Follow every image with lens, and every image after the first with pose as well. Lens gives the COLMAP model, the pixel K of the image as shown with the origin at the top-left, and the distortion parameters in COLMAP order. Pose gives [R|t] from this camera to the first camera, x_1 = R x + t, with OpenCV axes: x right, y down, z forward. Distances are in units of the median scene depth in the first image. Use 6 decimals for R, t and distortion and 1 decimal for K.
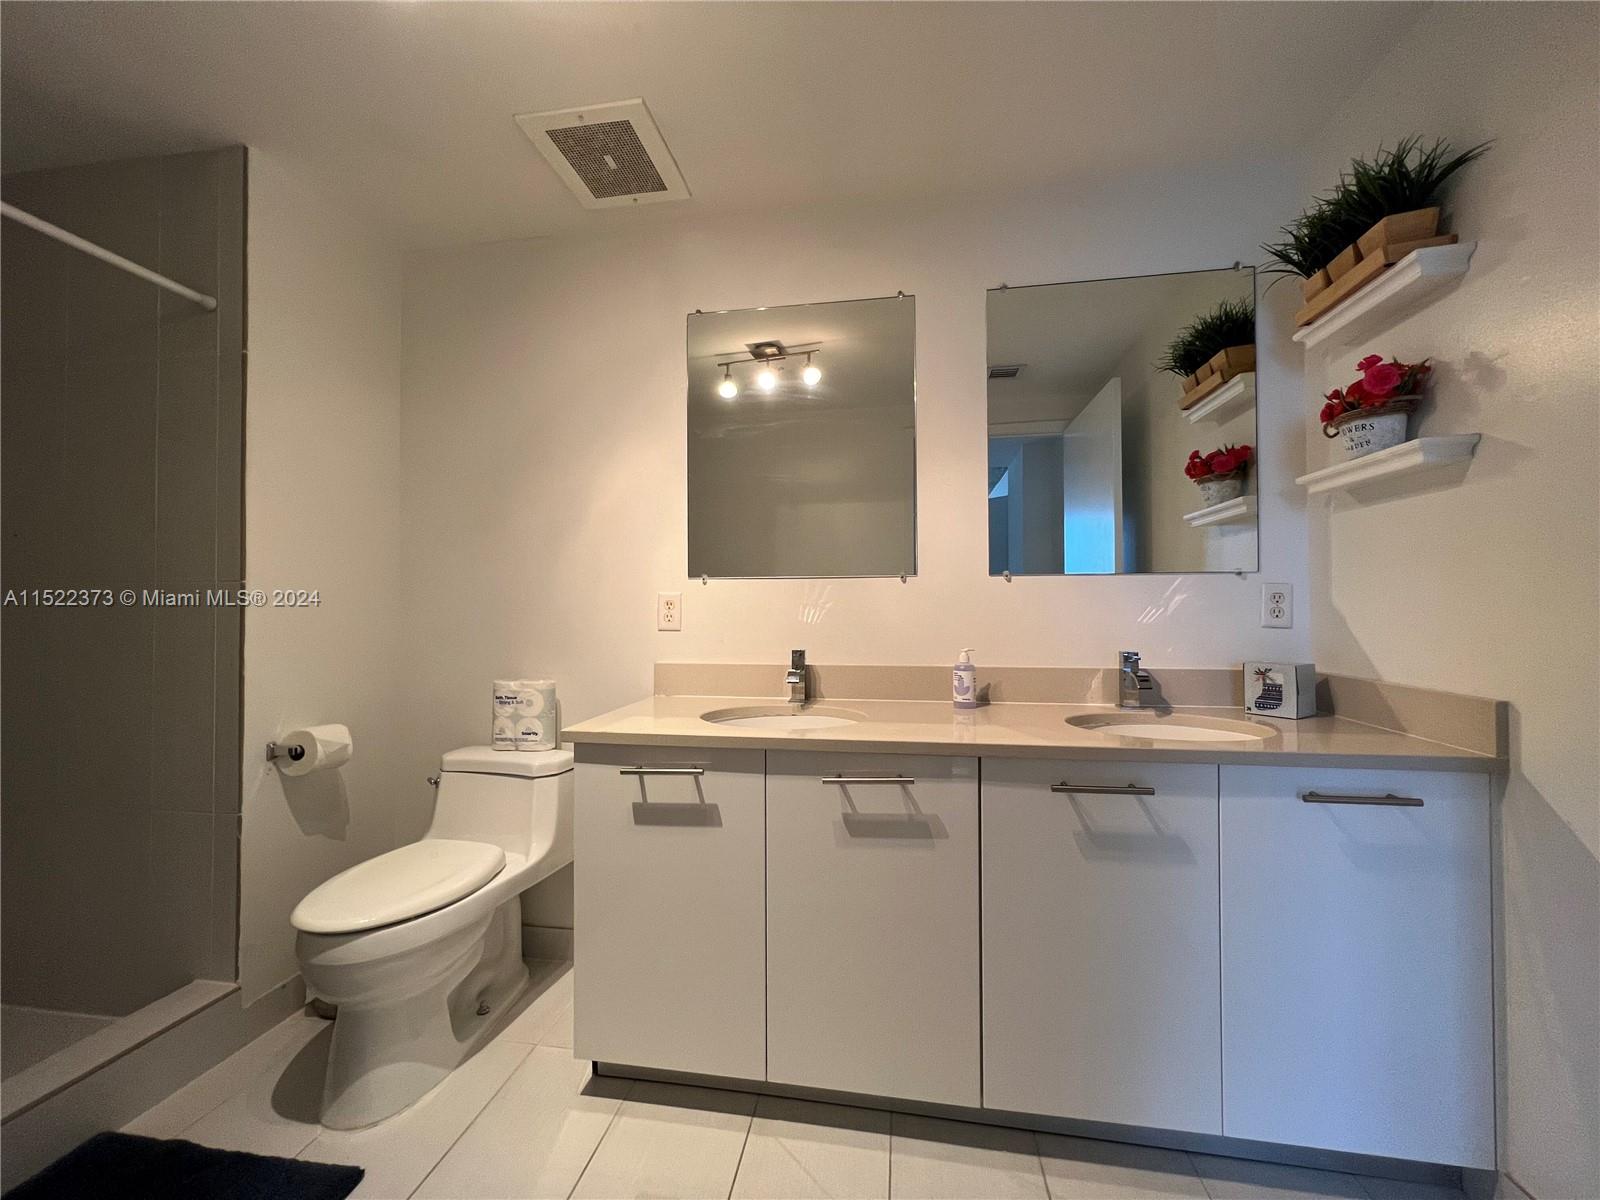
lens RADIAL K [[638.6, 0, 797.8], [0, 638.6, 601.5], [0, 0, 1]] dist [-0.001302, 0.000014]
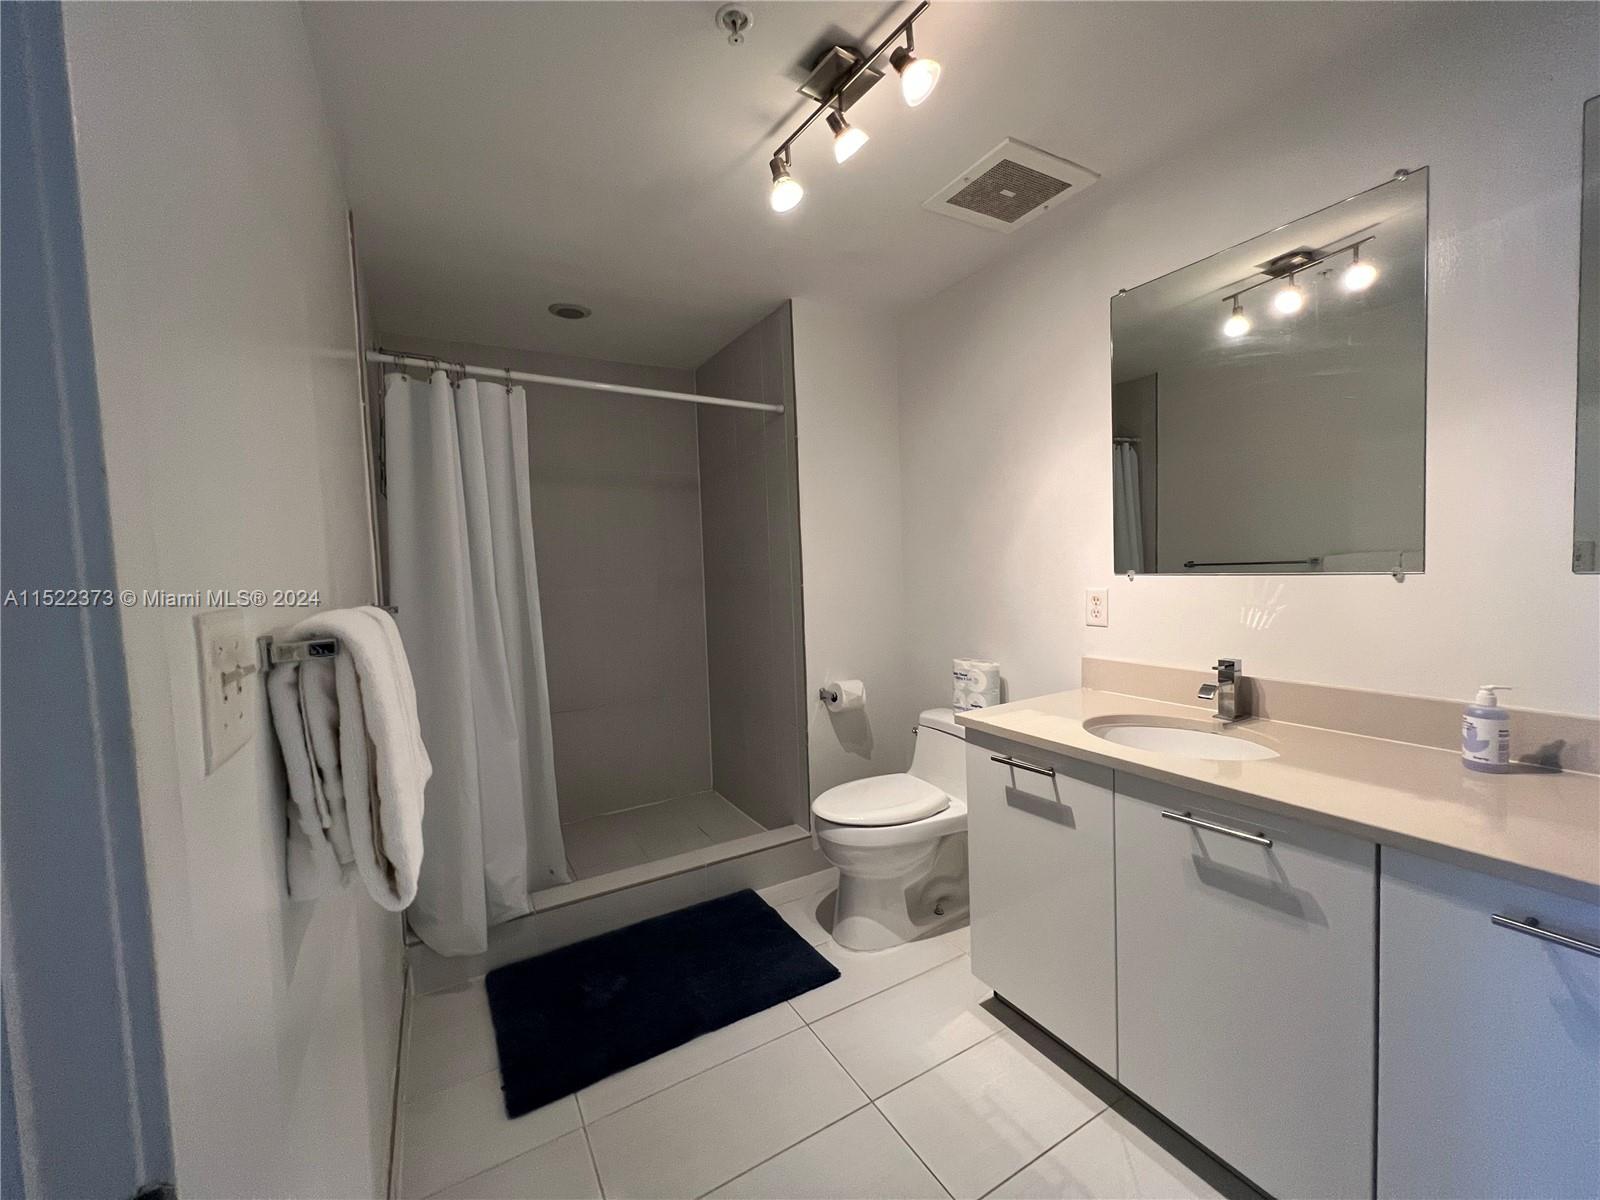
lens RADIAL K [[638.6, 0, 800.1], [0, 638.6, 603.5], [0, 0, 1]] dist [-0.001302, 0.000014]
pose [[0.632106, 0.028184, -0.774369, 0.325142], [0.042096, 0.996614, 0.070635, -0.092969], [0.773738, -0.077247, 0.628779, 0.006911]]
